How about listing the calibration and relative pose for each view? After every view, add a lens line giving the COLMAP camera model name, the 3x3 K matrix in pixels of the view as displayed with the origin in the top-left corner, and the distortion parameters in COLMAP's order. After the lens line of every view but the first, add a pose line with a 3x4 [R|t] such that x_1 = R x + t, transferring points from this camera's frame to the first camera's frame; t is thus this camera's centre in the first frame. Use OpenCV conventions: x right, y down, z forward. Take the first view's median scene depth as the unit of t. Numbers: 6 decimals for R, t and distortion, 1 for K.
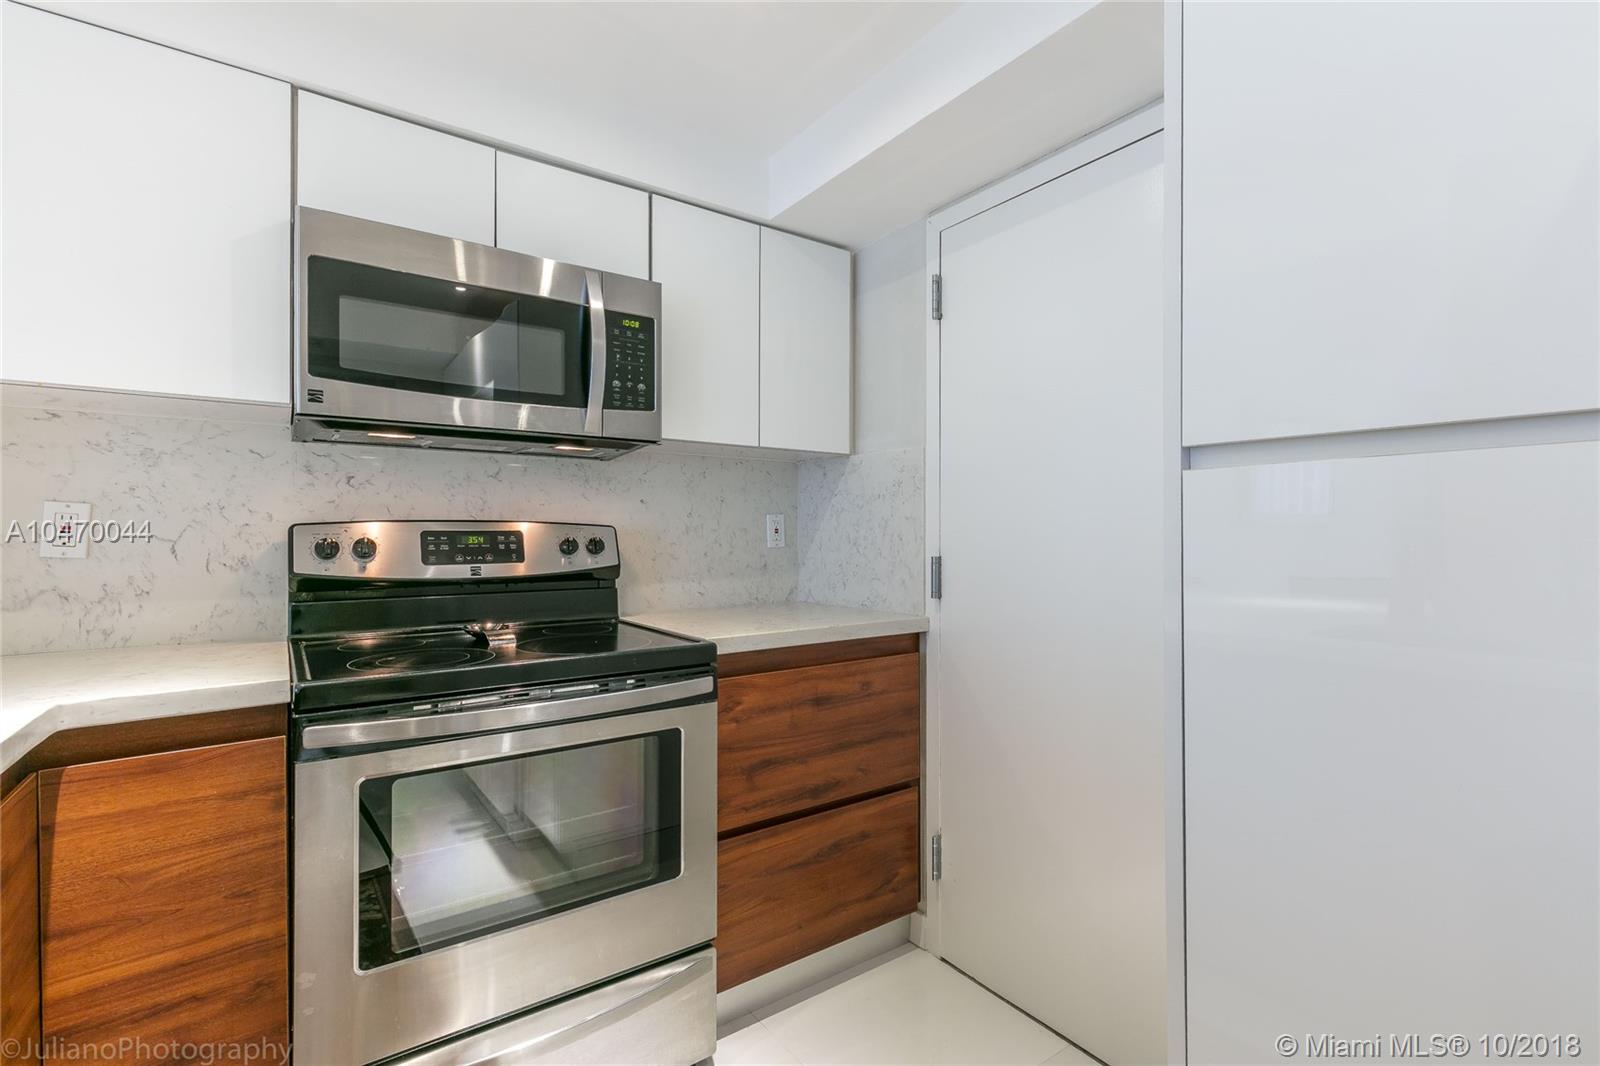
lens RADIAL K [[726.3, 0, 798.4], [0, 726.3, 534.7], [0, 0, 1]] dist [0.005740, -0.001373]
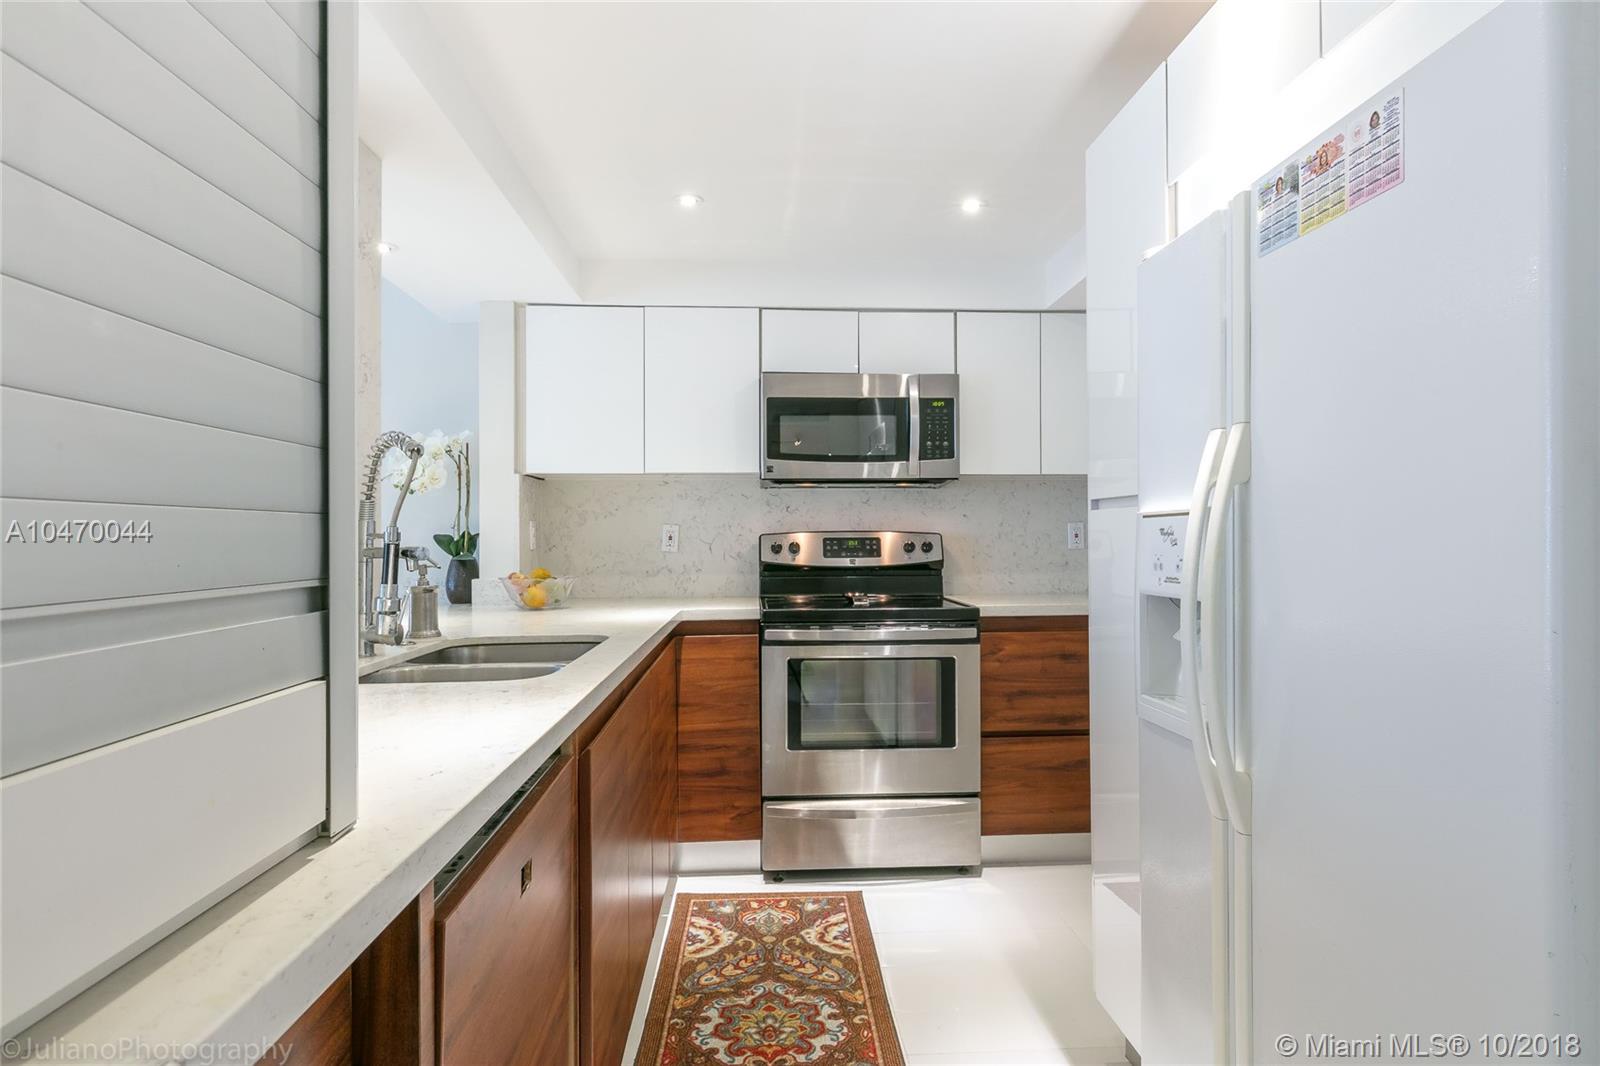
lens RADIAL K [[892.1, 0, 806.6], [0, 892.1, 533.9], [0, 0, 1]] dist [0.020959, 0.002428]
pose [[0.847609, -0.007499, -0.530568, 0.570793], [0.005037, 0.999969, -0.006087, -0.001754], [0.530597, 0.002487, 0.847621, -0.809315]]
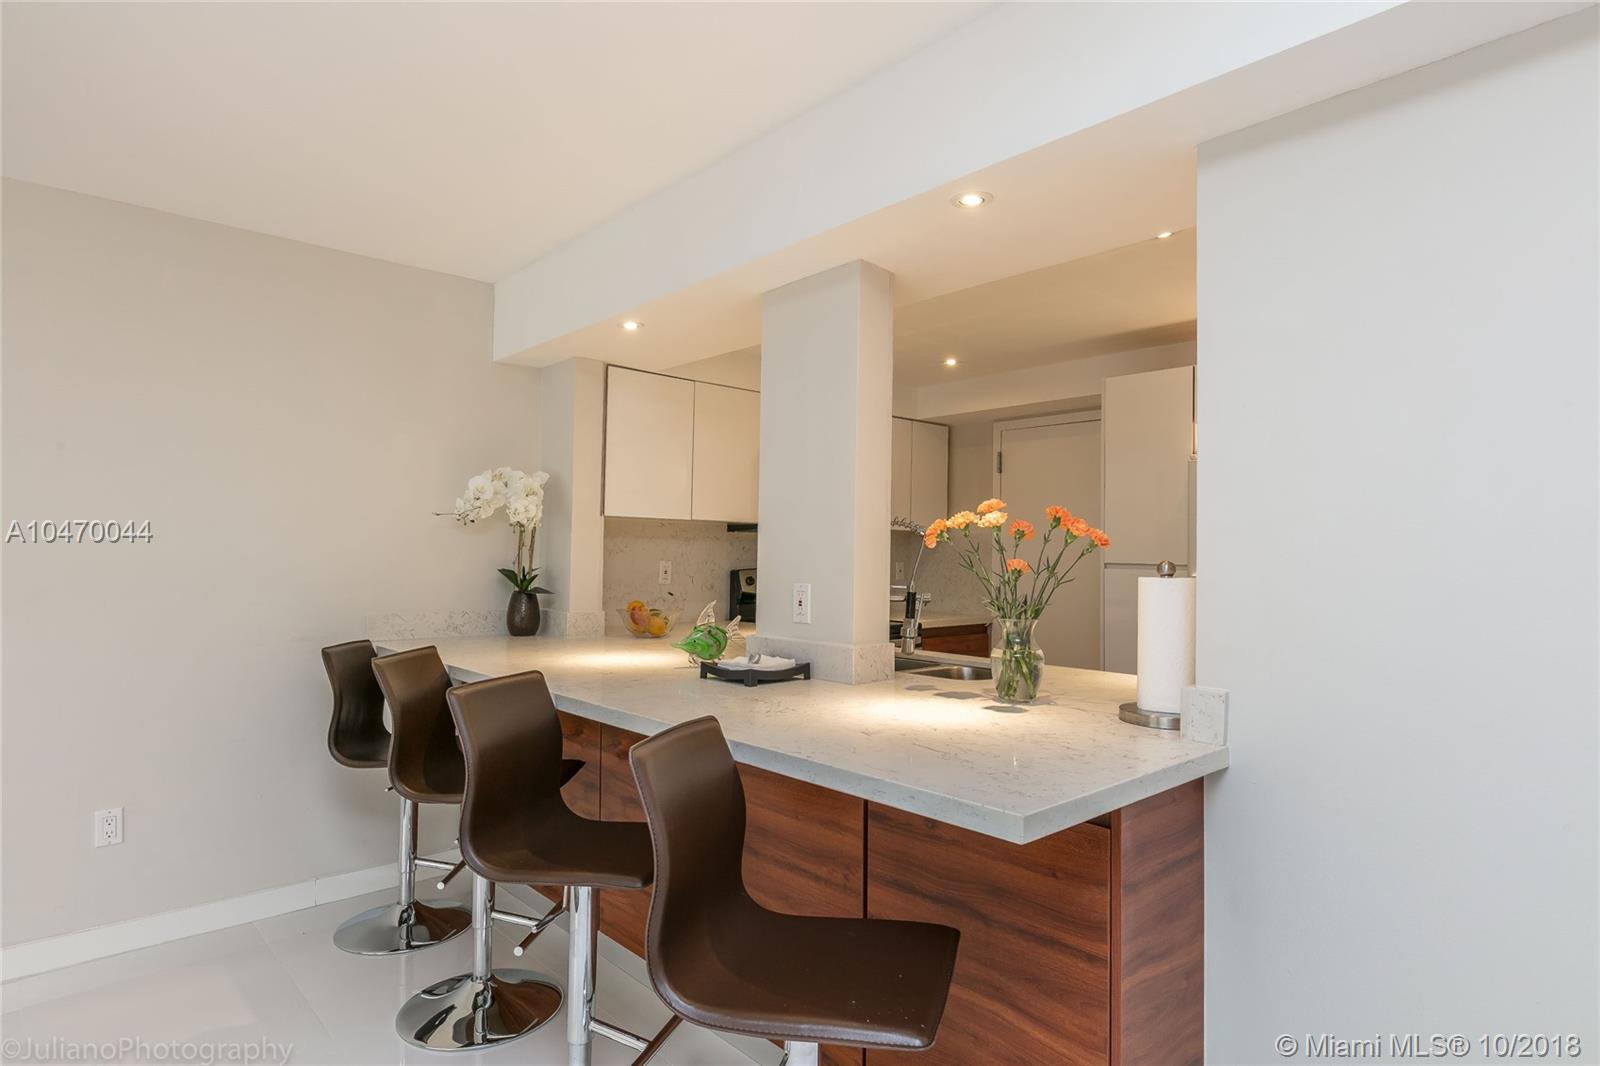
lens RADIAL K [[892.1, 0, 799.6], [0, 892.1, 542.0], [0, 0, 1]] dist [0.020959, 0.002428]
pose [[0.991879, 0.017024, 0.126037, -0.812847], [-0.015830, 0.999820, -0.010470, -0.072144], [-0.126192, 0.008390, 0.991970, -1.713248]]
